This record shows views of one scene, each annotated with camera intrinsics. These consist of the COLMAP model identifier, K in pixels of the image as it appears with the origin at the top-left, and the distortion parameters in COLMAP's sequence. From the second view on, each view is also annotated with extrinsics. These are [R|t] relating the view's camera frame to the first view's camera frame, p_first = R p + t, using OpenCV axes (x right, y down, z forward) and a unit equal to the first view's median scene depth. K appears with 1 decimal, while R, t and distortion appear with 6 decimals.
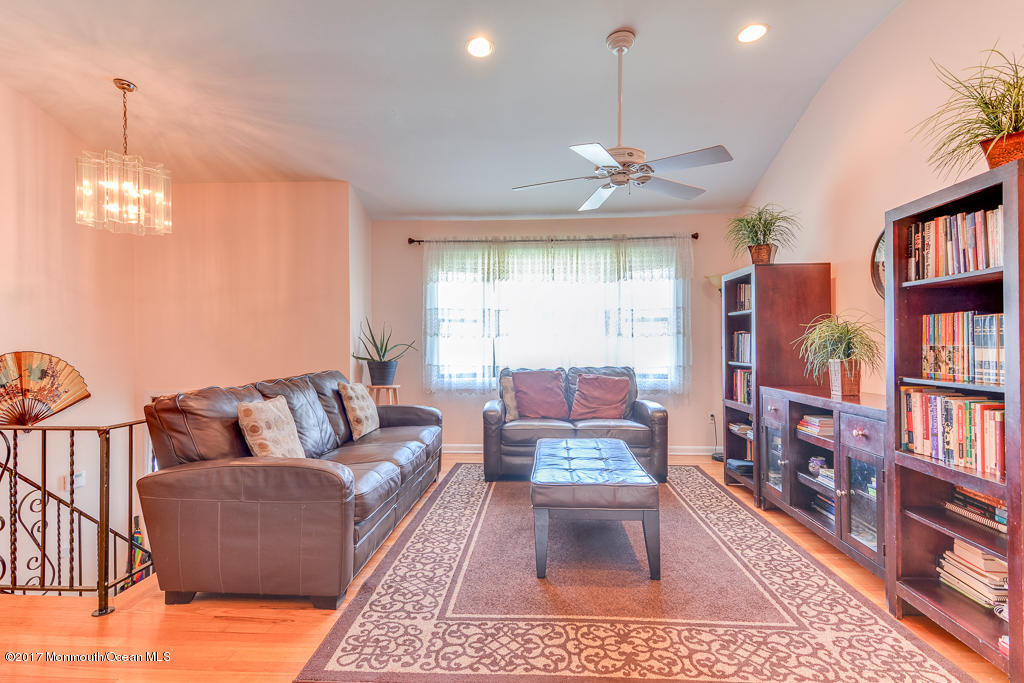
lens RADIAL K [[489.9, 0, 534.4], [0, 489.9, 341.4], [0, 0, 1]] dist [0.013664, -0.005159]
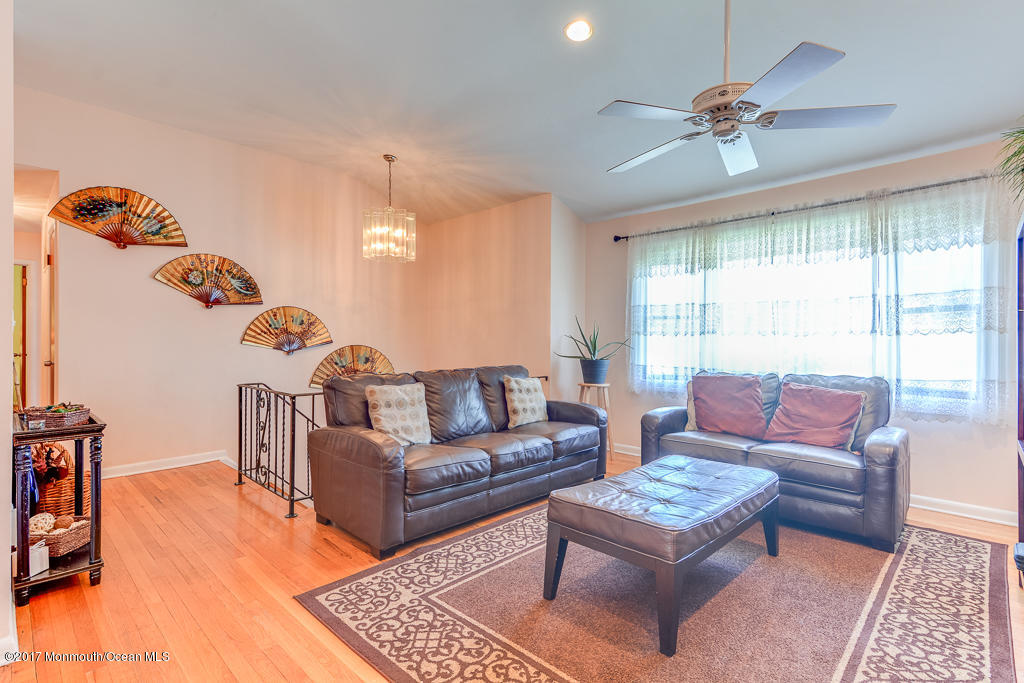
lens RADIAL K [[489.9, 0, 509.8], [0, 489.9, 336.9], [0, 0, 1]] dist [0.013664, -0.005159]
pose [[0.750947, -0.000022, -0.660363, 0.269092], [-0.004490, 0.999977, -0.005138, 0.000340], [0.660347, 0.006823, 0.750929, 0.128268]]
